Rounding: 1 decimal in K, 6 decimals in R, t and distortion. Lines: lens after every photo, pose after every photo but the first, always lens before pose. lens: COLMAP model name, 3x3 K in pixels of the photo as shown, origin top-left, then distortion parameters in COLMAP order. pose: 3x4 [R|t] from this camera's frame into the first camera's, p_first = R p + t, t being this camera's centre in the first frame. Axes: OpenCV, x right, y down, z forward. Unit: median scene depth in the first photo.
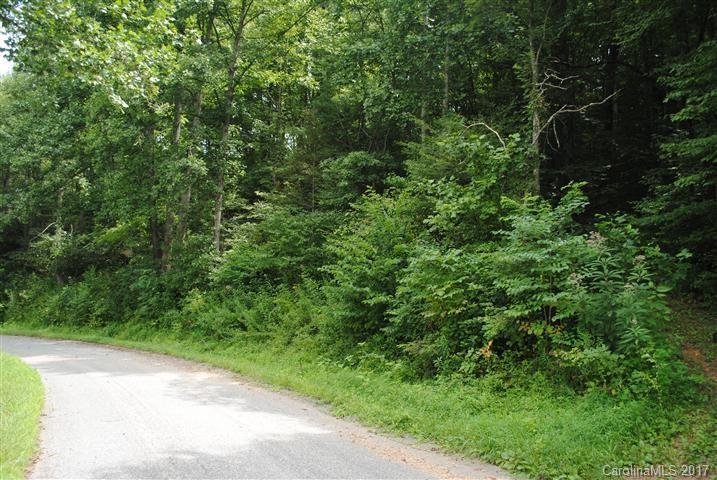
lens RADIAL K [[588.9, 0, 358.5], [0, 588.9, 240.0], [0, 0, 1]] dist [-0.068263, 0.003385]
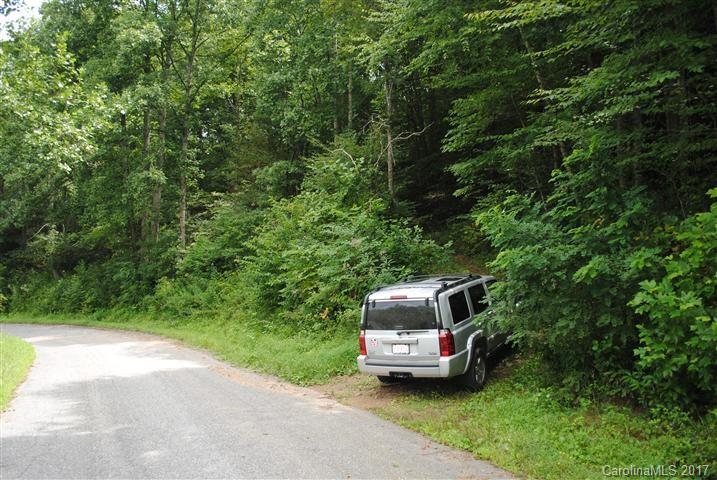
lens RADIAL K [[588.9, 0, 358.5], [0, 588.9, 240.0], [0, 0, 1]] dist [-0.068263, 0.003385]
pose [[0.998894, -0.046791, -0.004594, 0.118046], [0.046938, 0.998103, 0.039852, -0.019850], [0.002720, -0.040023, 0.999195, -0.178737]]
